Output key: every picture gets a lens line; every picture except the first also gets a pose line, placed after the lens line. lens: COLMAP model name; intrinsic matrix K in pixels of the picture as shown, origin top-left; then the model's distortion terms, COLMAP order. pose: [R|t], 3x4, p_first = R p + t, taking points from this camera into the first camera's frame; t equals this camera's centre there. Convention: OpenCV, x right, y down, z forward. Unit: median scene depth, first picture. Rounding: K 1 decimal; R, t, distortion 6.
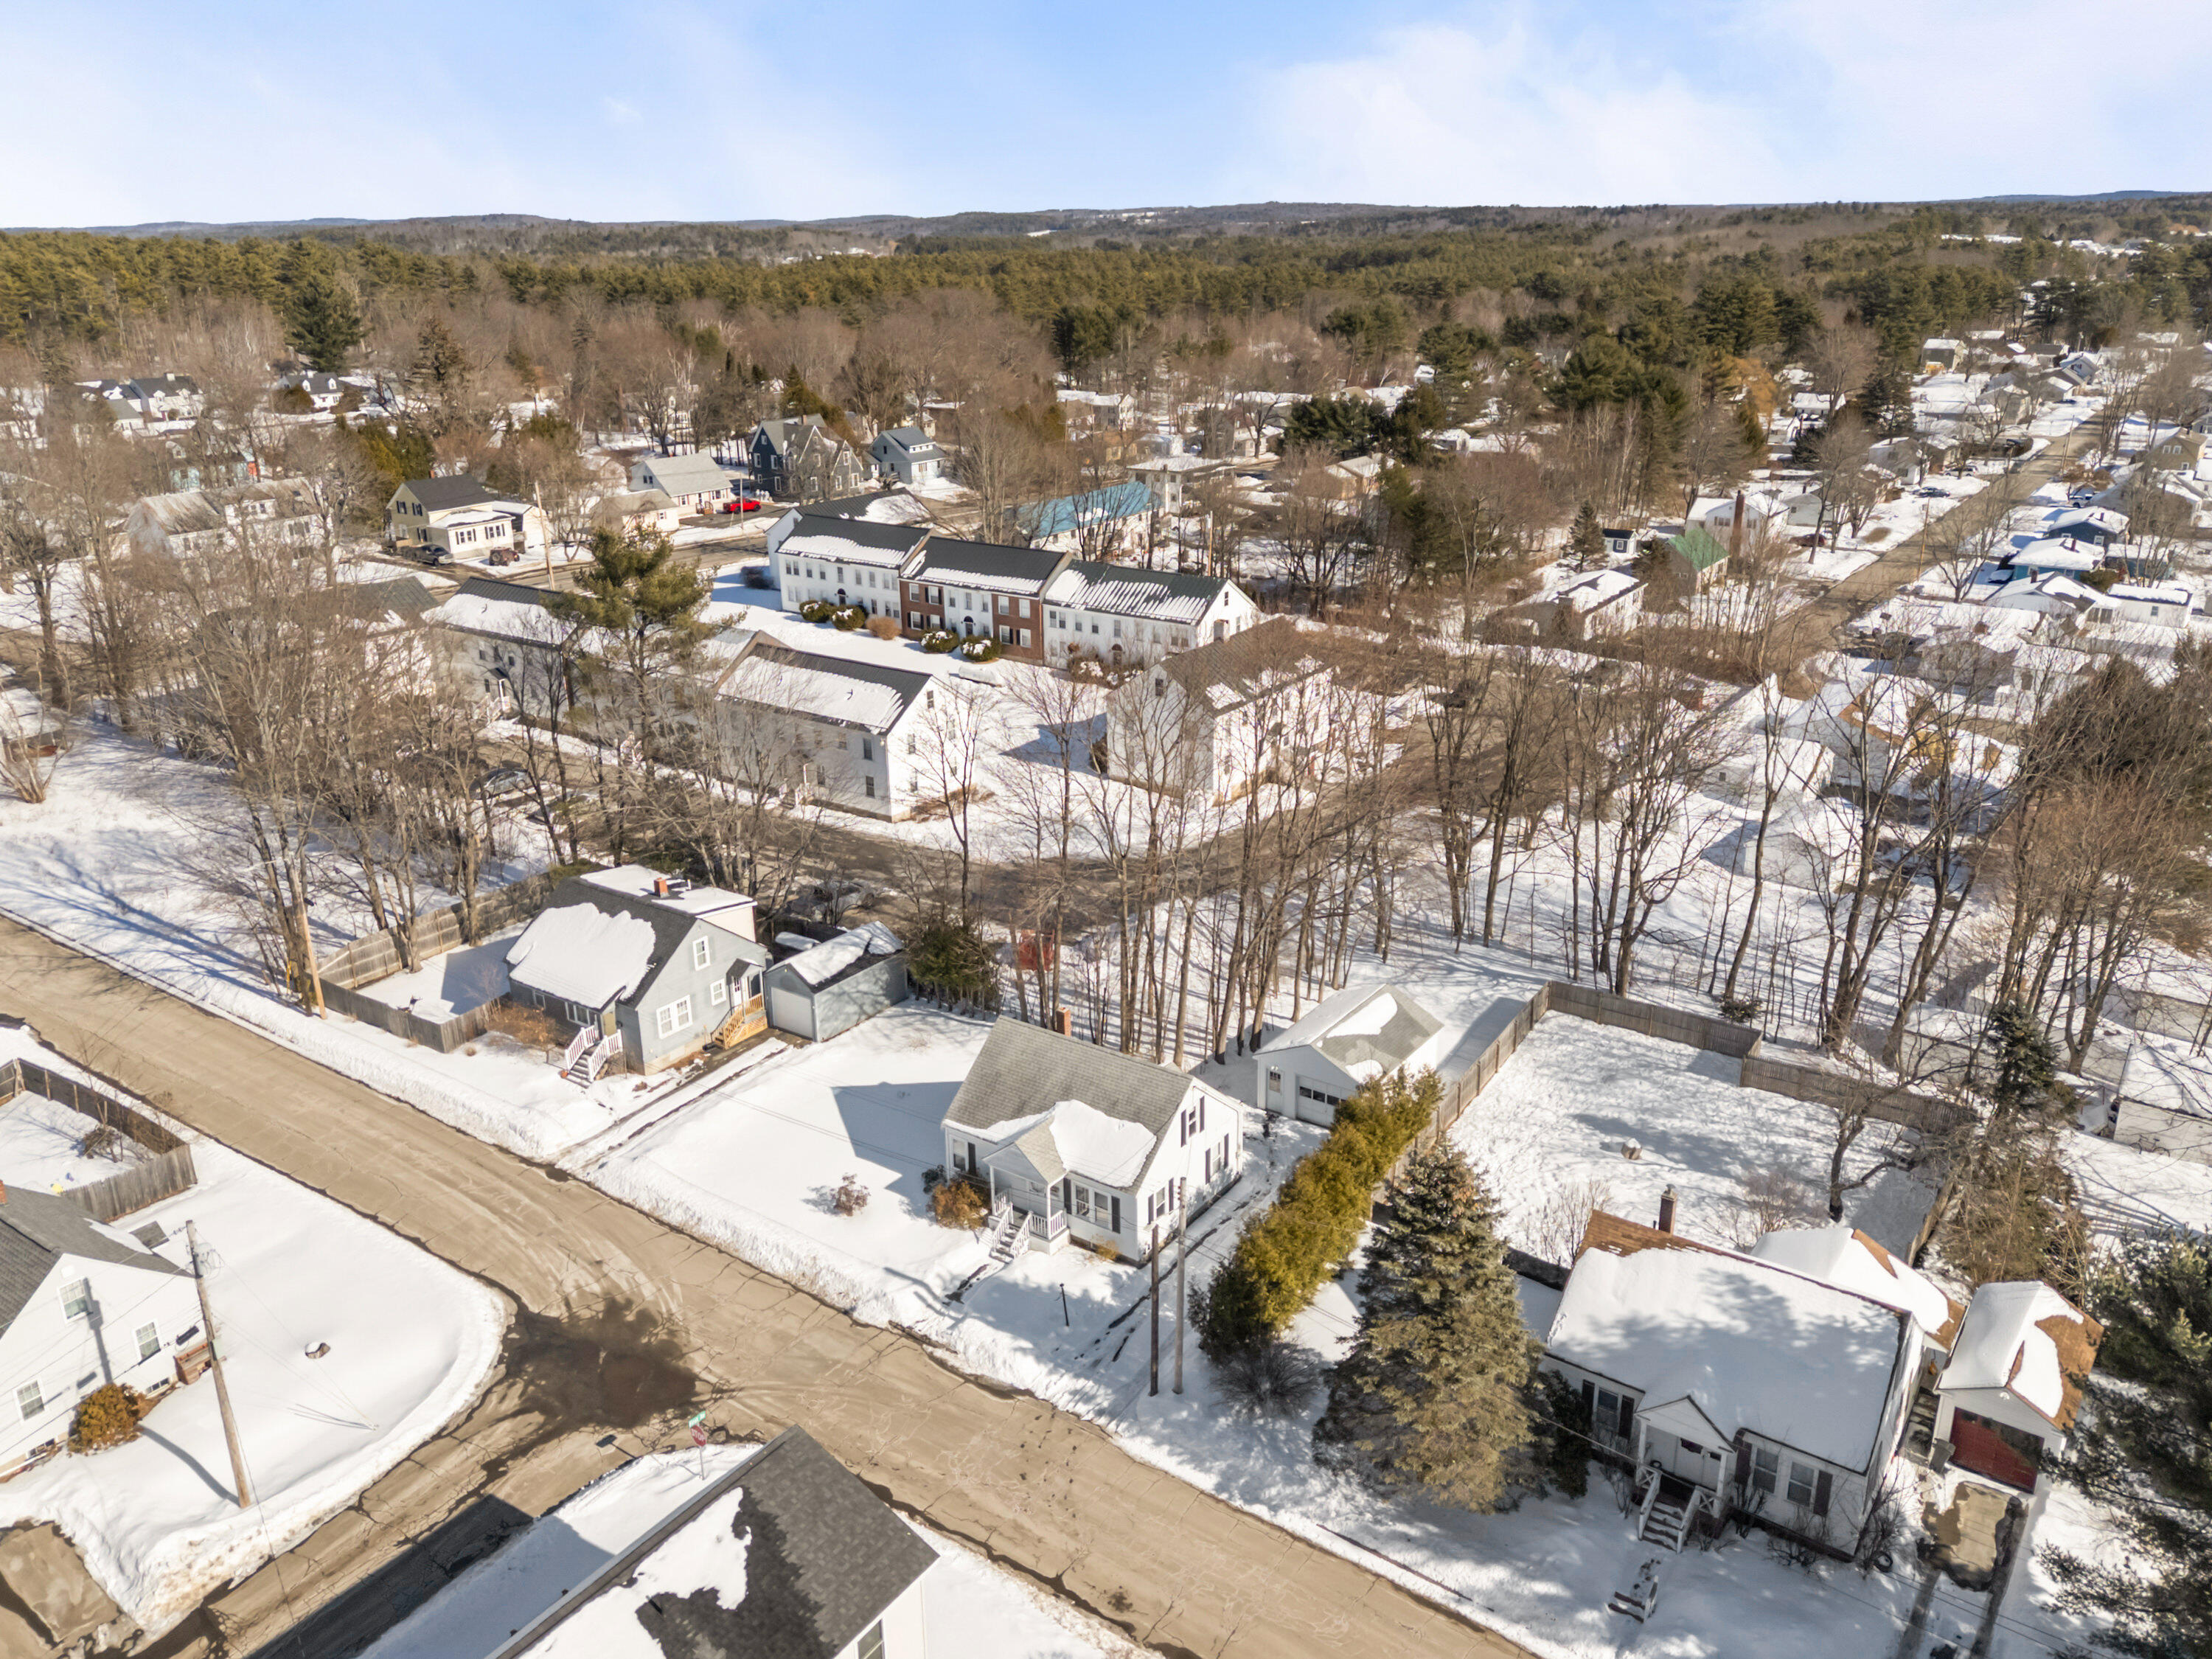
lens RADIAL K [[1699.8, 0, 1106.0], [0, 1699.8, 829.5], [0, 0, 1]] dist [0.073451, -0.004100]
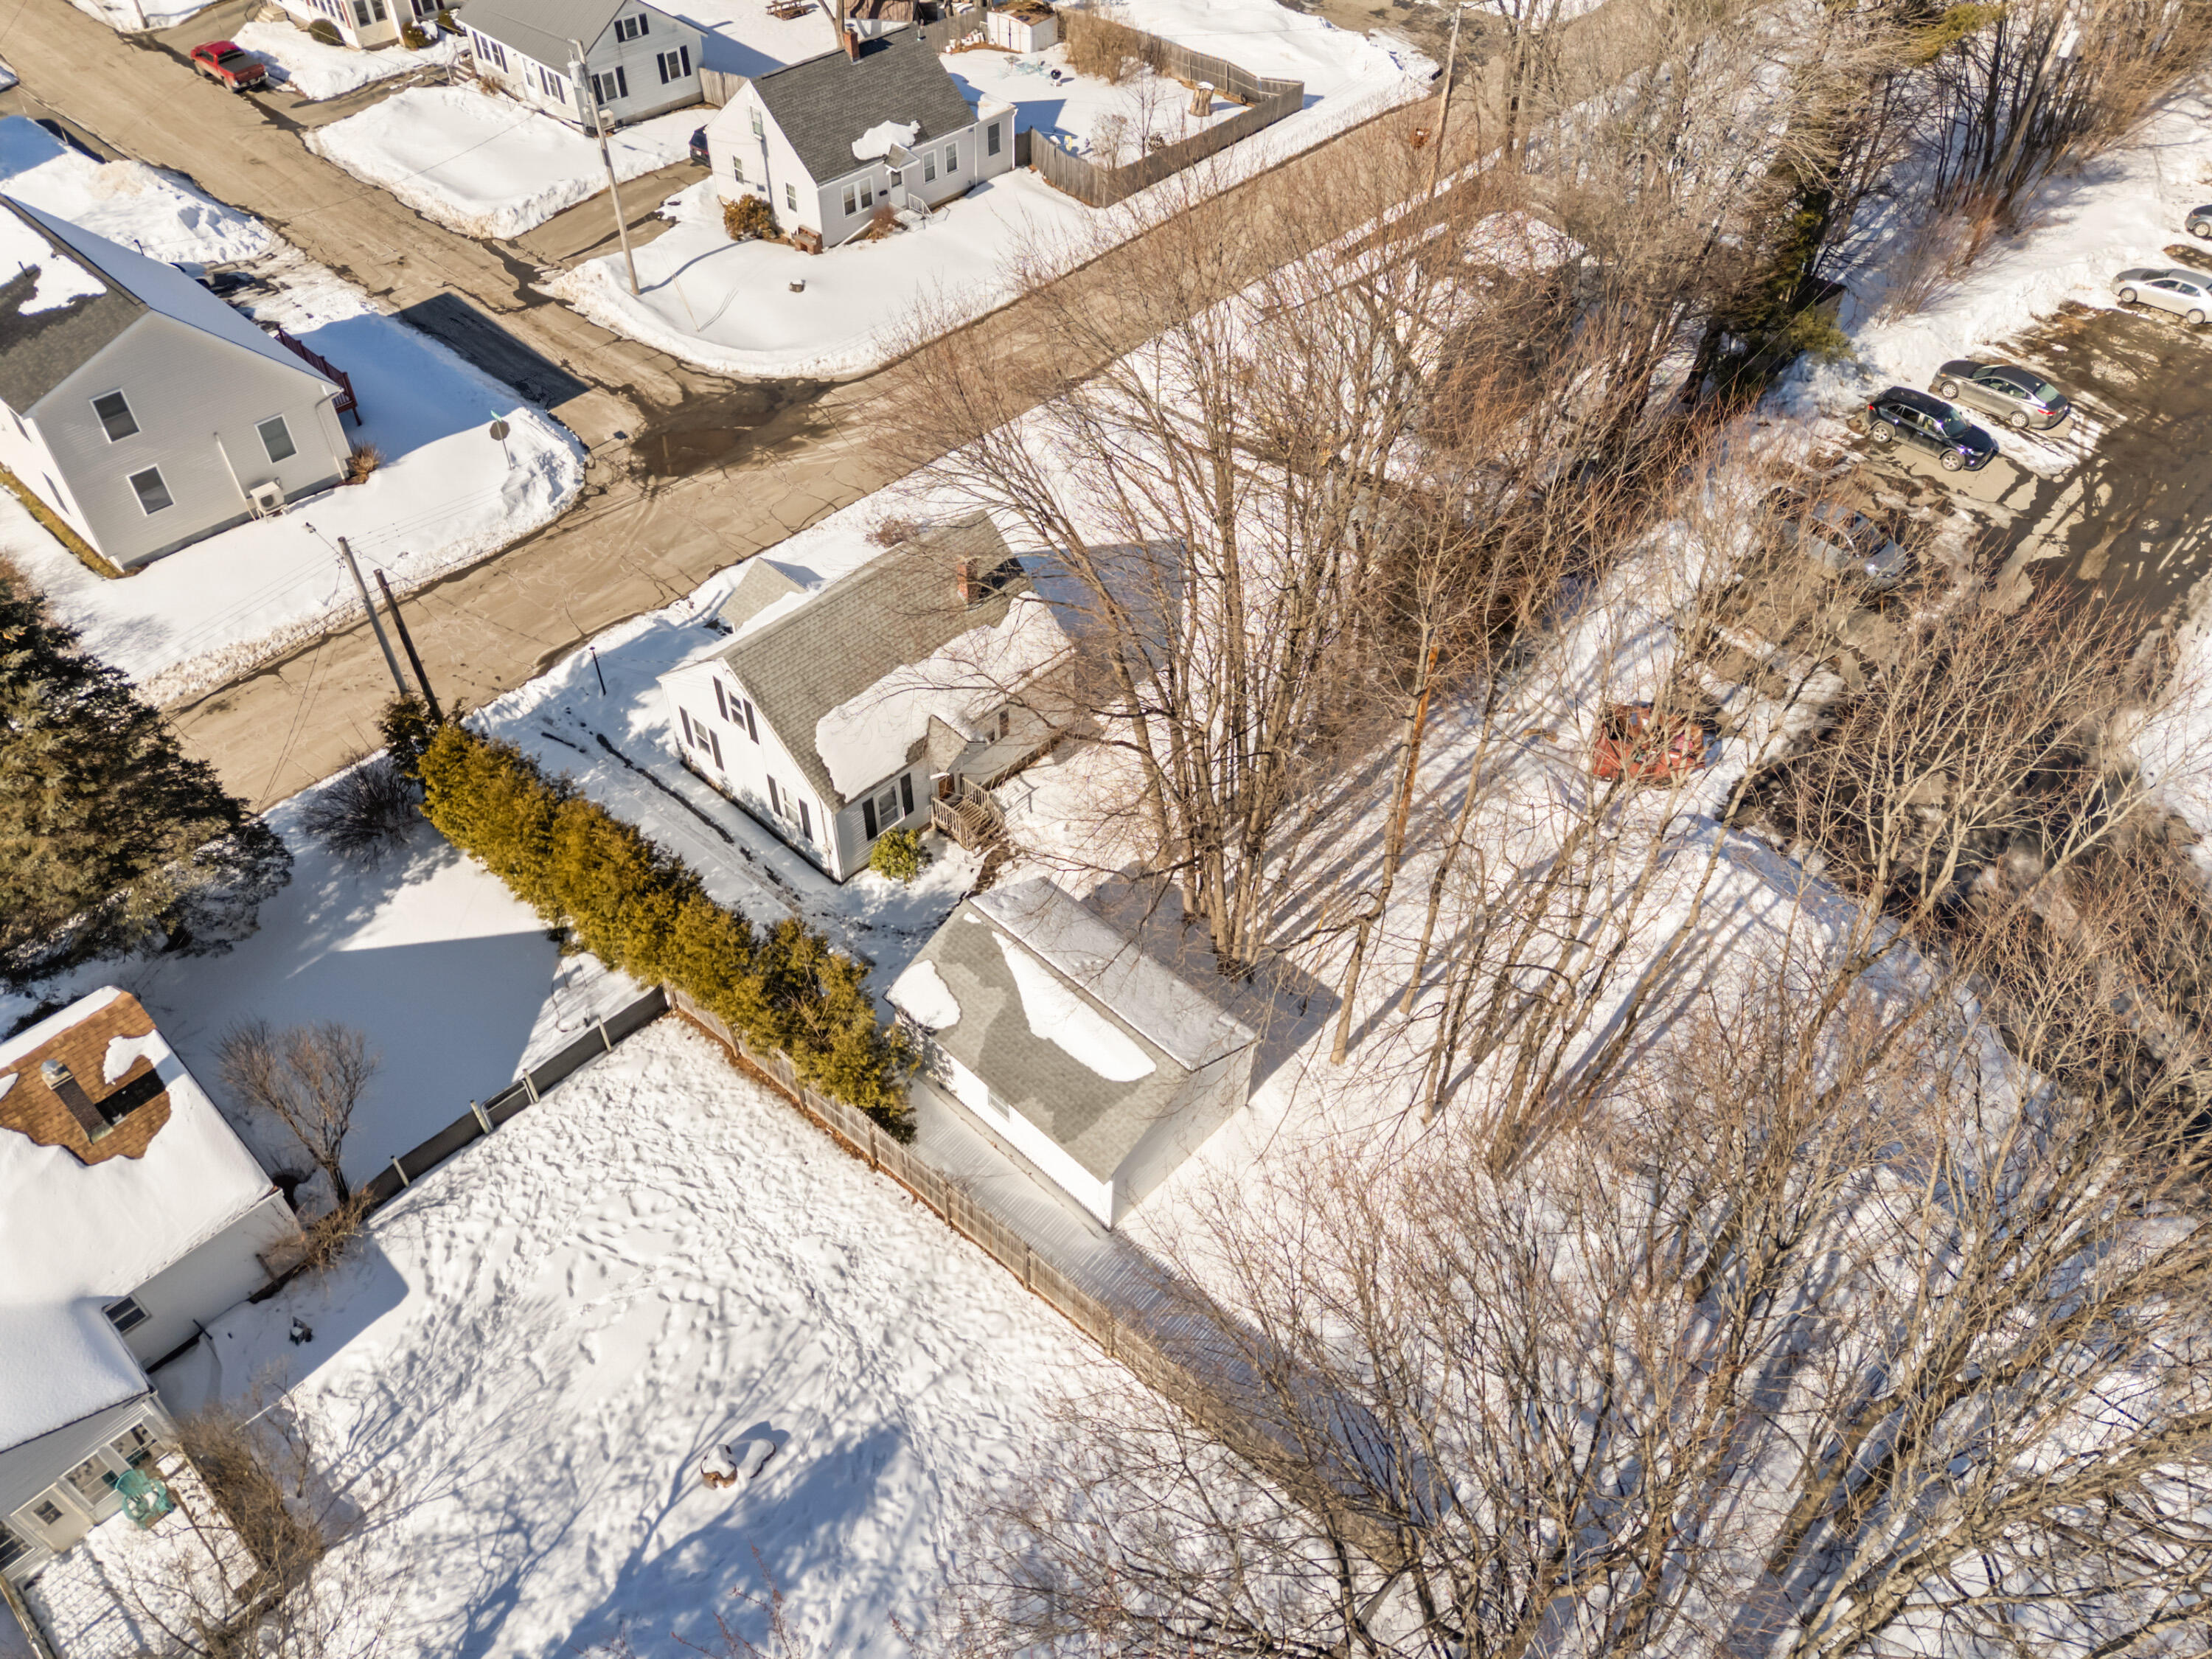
lens RADIAL K [[1629.1, 0, 1106.0], [0, 1629.1, 829.5], [0, 0, 1]] dist [0.069151, -0.046882]
pose [[-0.144291, 0.717920, -0.681007, 0.480733], [-0.346147, 0.608110, 0.714412, -0.308245], [0.927018, 0.338812, 0.160761, 0.953192]]
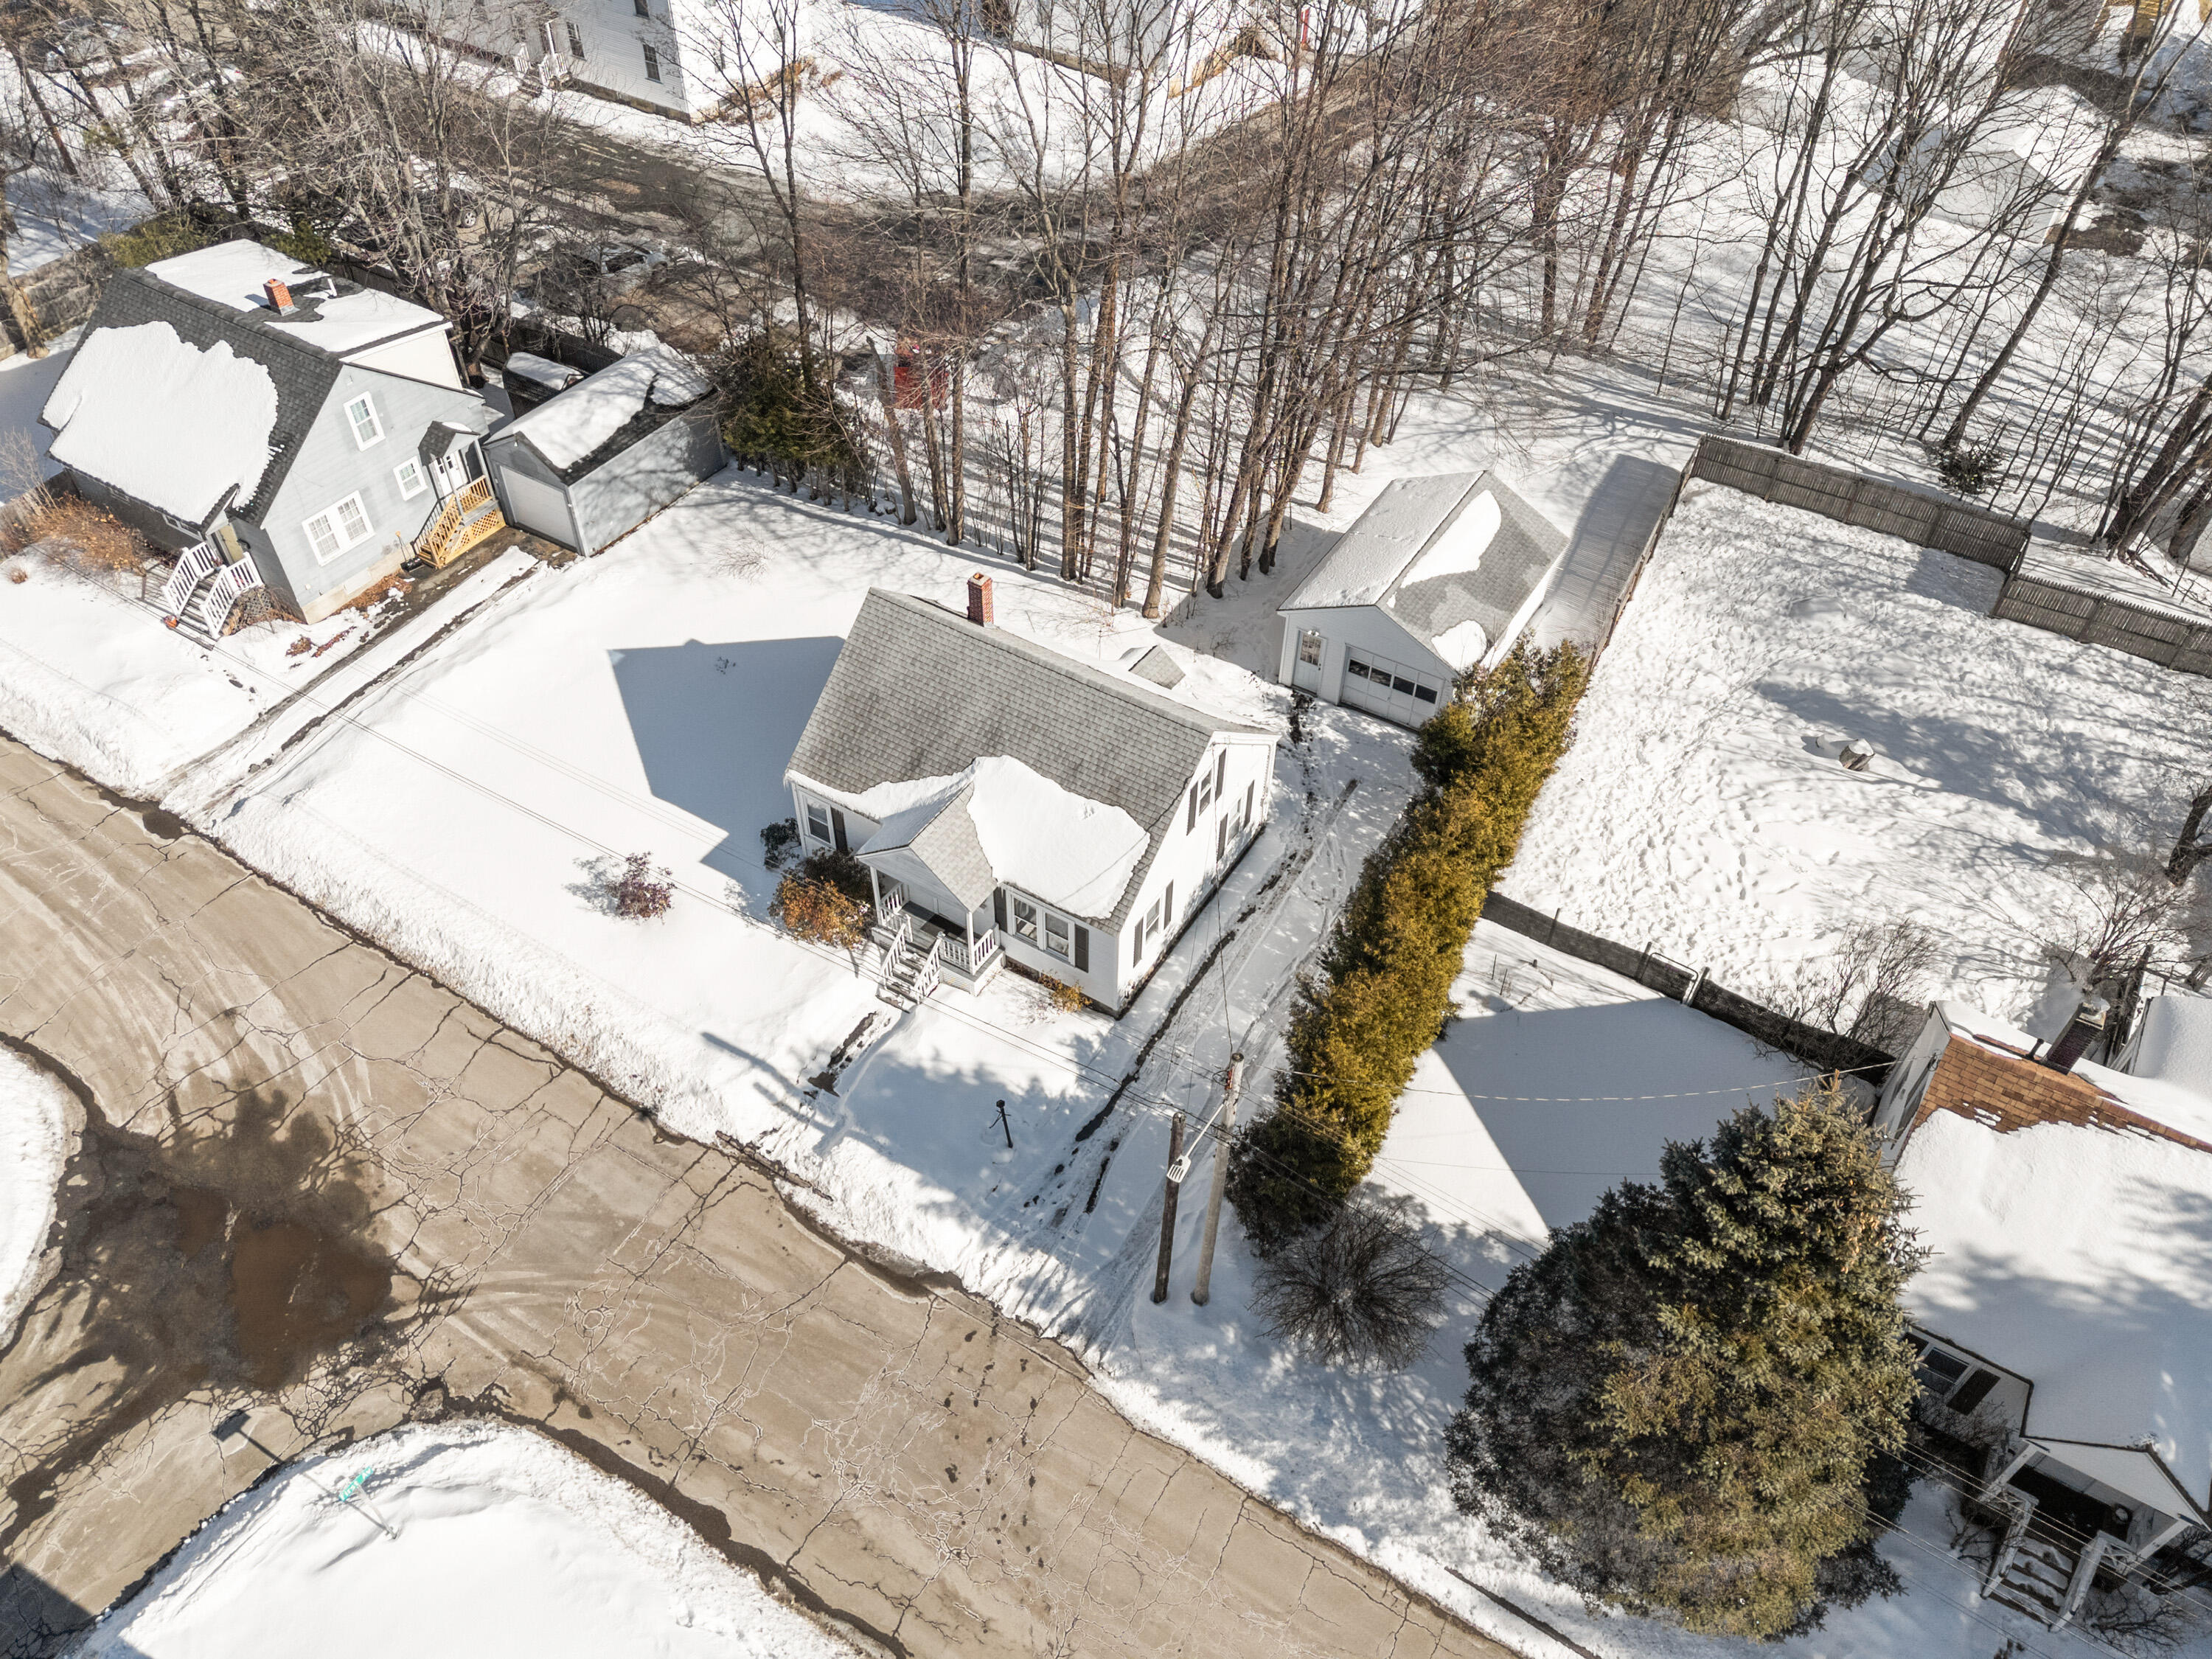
lens RADIAL K [[1629.1, 0, 1106.0], [0, 1629.1, 829.5], [0, 0, 1]] dist [0.069151, -0.046882]
pose [[0.997526, -0.025483, 0.065515, -0.019924], [-0.005510, 0.900766, 0.434269, -0.058110], [-0.070080, -0.433556, 0.898397, 0.438317]]
